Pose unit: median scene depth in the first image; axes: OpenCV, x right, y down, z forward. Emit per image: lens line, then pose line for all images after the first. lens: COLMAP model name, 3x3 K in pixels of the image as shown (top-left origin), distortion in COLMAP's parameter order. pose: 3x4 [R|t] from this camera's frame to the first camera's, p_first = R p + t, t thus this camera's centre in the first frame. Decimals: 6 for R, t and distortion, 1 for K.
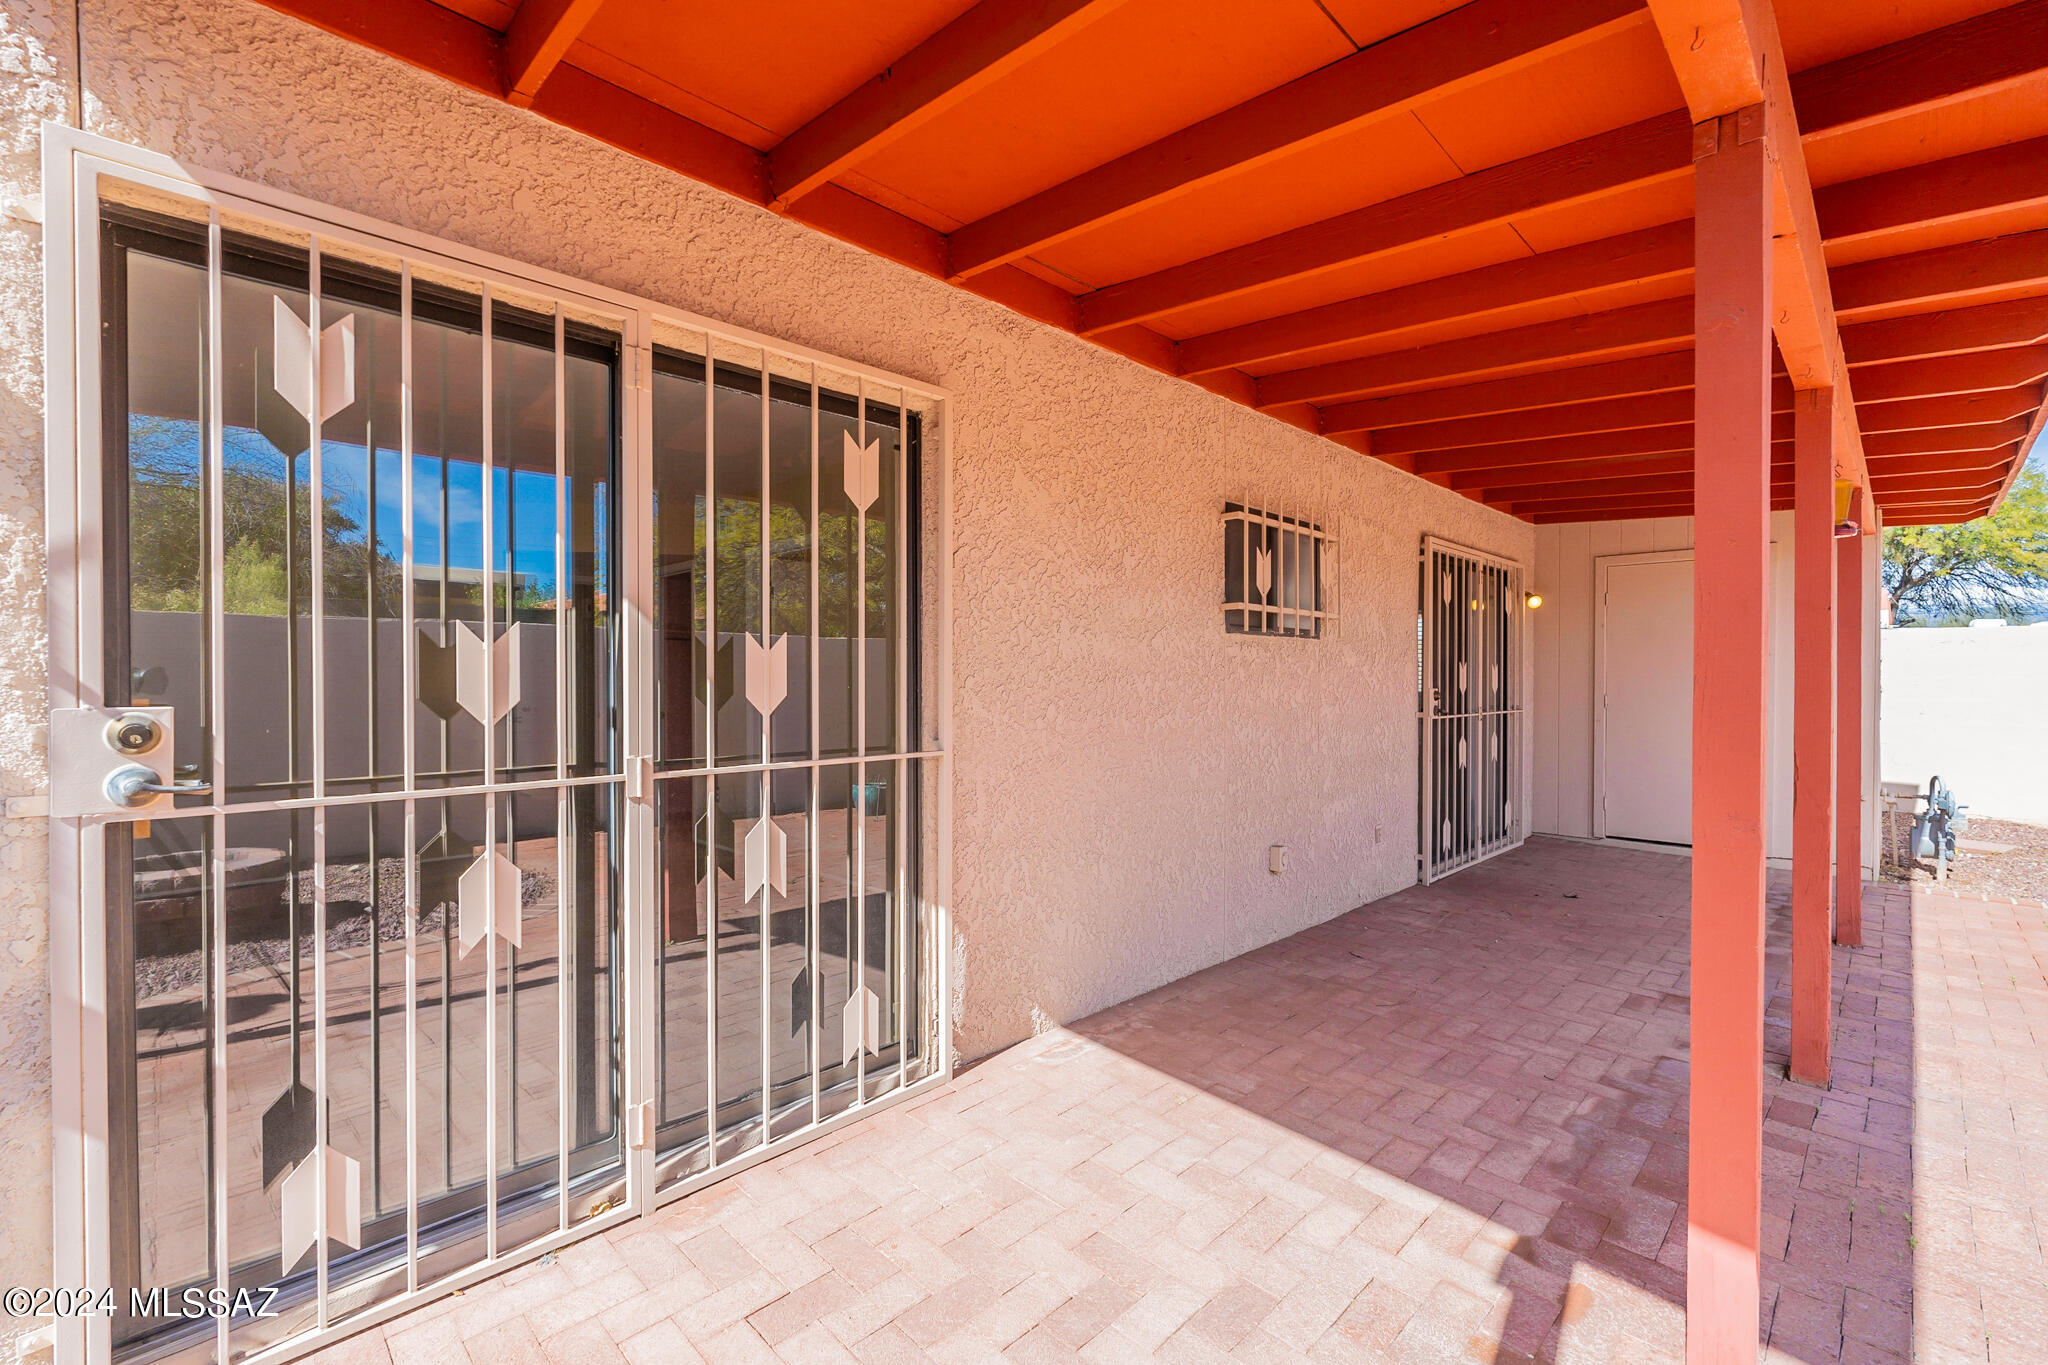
lens RADIAL K [[888.6, 0, 1023.4], [0, 888.6, 685.8], [0, 0, 1]] dist [-0.003196, 0.000036]
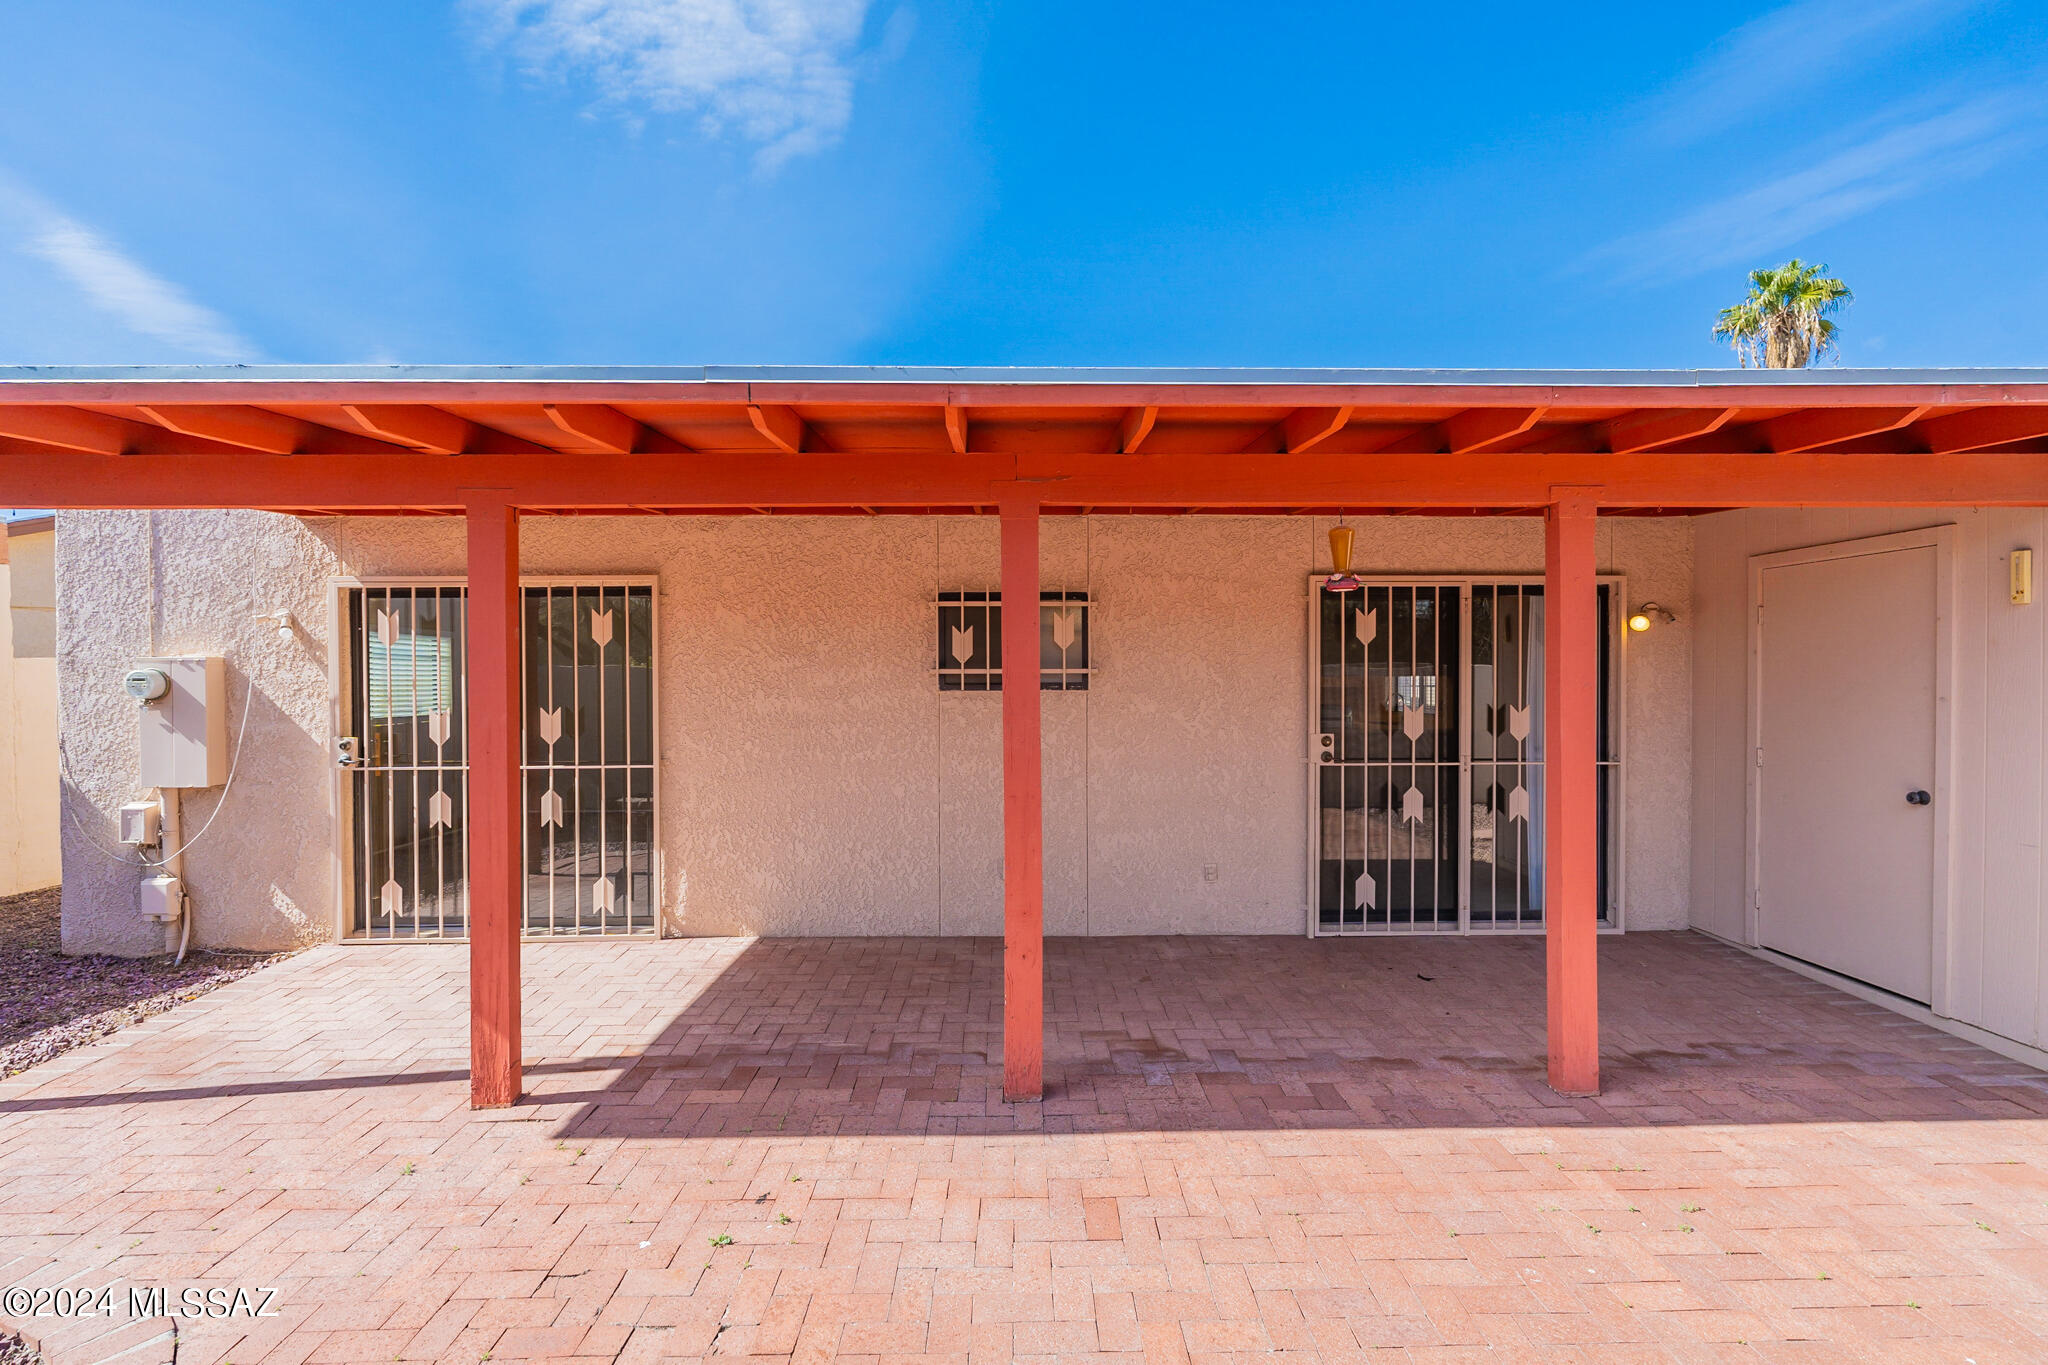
lens RADIAL K [[888.6, 0, 1023.4], [0, 888.6, 685.8], [0, 0, 1]] dist [-0.003196, 0.000036]
pose [[0.724976, 0.004128, -0.688762, 1.468817], [-0.001450, 0.999989, 0.004467, -0.086836], [0.688773, -0.002240, 0.724974, 0.137732]]
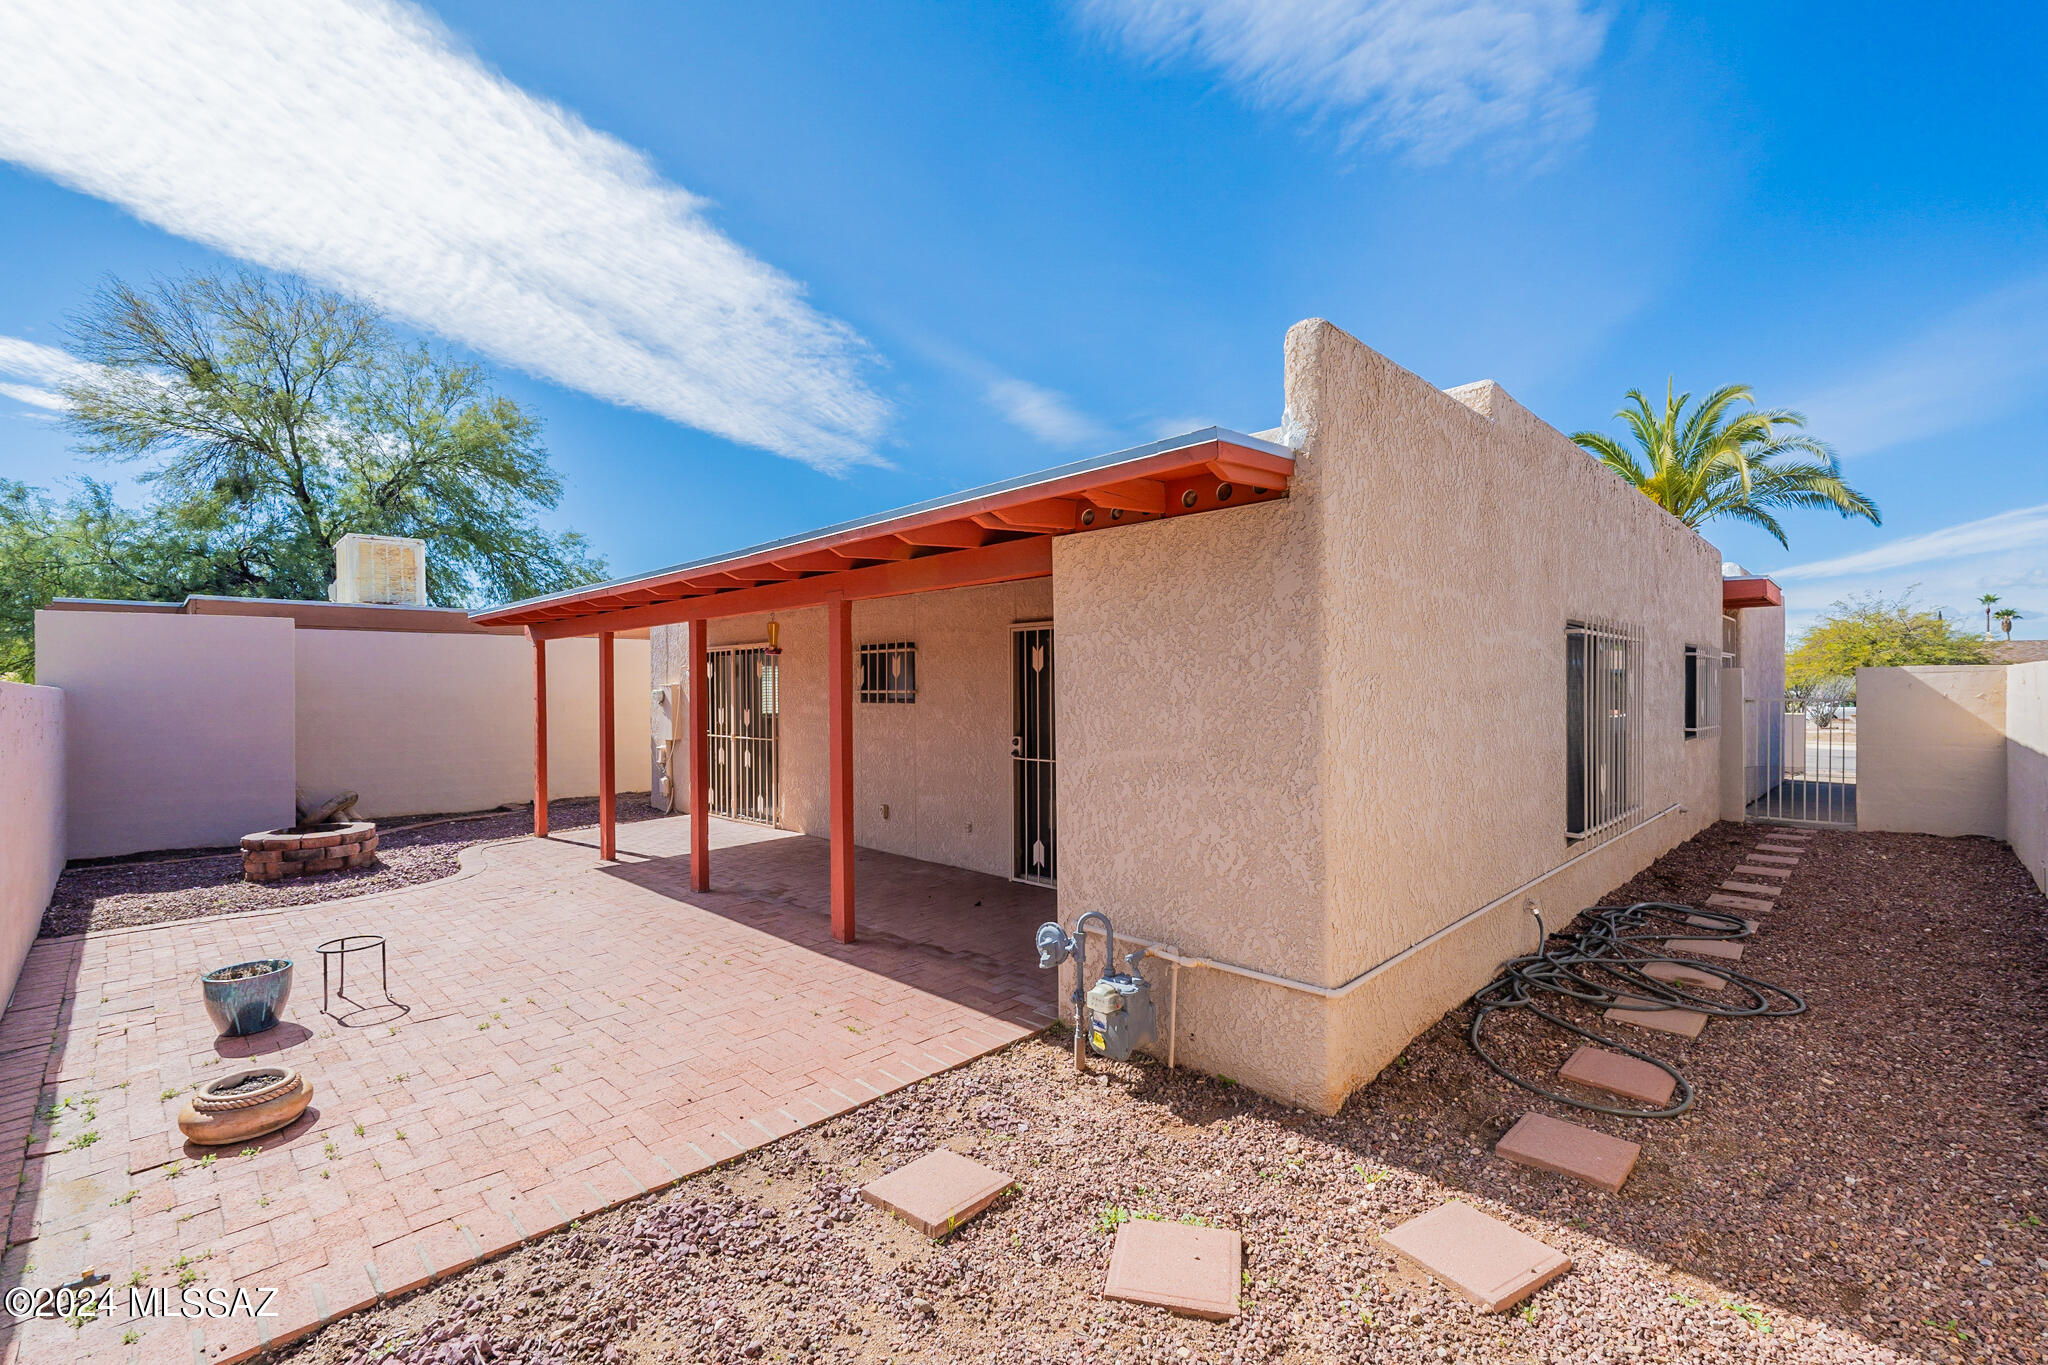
lens RADIAL K [[888.6, 0, 1023.4], [0, 888.6, 685.8], [0, 0, 1]] dist [-0.003196, 0.000036]
pose [[0.005060, -0.012706, -0.999906, 2.978884], [-0.013382, 0.999829, -0.012773, -0.093470], [0.999898, 0.013446, 0.004889, 1.661998]]
